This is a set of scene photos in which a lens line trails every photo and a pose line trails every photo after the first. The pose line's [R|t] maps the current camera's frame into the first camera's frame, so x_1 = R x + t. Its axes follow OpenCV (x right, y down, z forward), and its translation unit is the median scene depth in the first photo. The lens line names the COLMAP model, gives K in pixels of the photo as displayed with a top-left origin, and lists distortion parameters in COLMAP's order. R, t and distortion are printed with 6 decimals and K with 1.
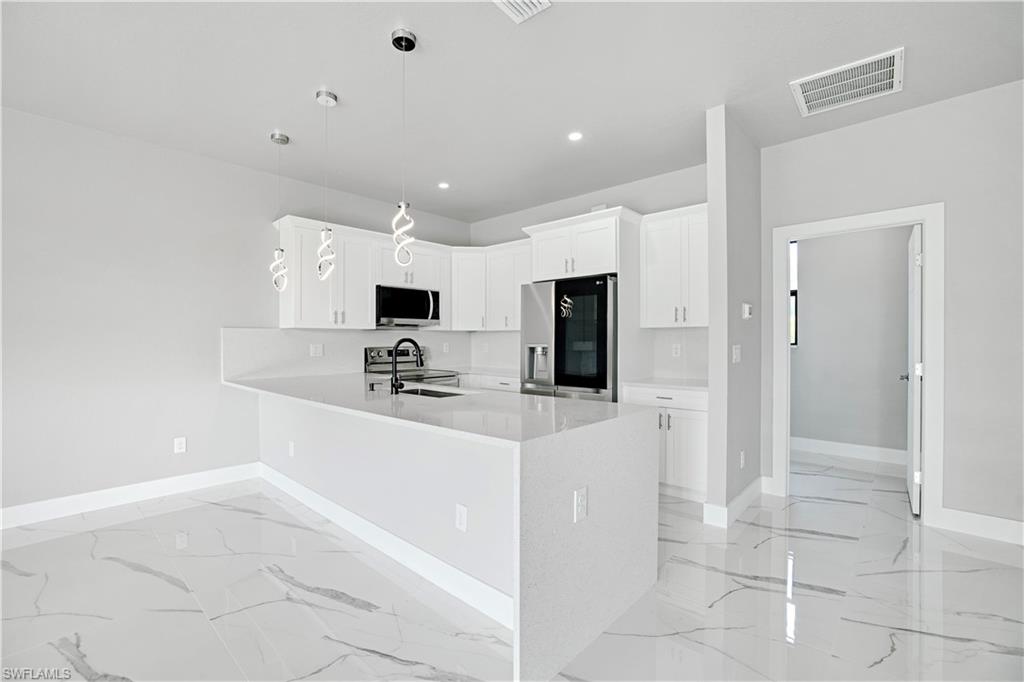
lens RADIAL K [[443.6, 0, 504.3], [0, 443.6, 342.5], [0, 0, 1]] dist [-0.014162, 0.000928]
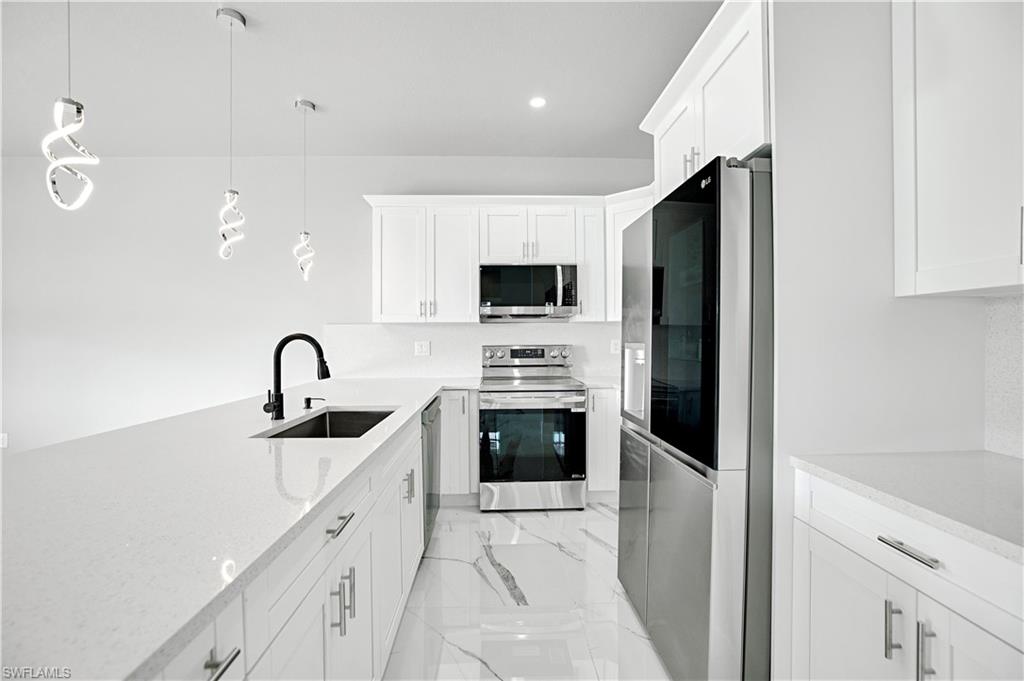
lens RADIAL K [[443.6, 0, 537.1], [0, 443.6, 336.7], [0, 0, 1]] dist [-0.014162, 0.000928]
pose [[0.743883, -0.002813, -0.668304, 0.303884], [0.001010, 0.999995, -0.003085, -0.002399], [0.668309, 0.001620, 0.743882, 0.533345]]
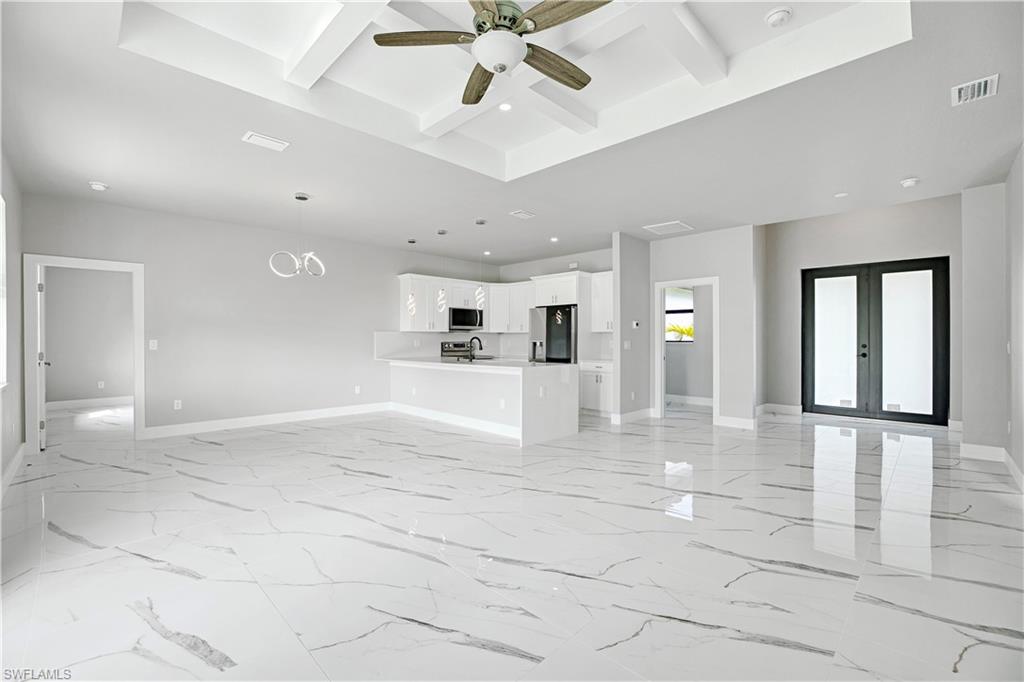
lens RADIAL K [[443.6, 0, 520.4], [0, 443.6, 335.3], [0, 0, 1]] dist [-0.014162, 0.000928]
pose [[0.999497, 0.000196, -0.031701, 0.058628], [-0.000395, 0.999980, -0.006274, -0.005624], [0.031699, 0.006284, 0.999478, -0.834964]]
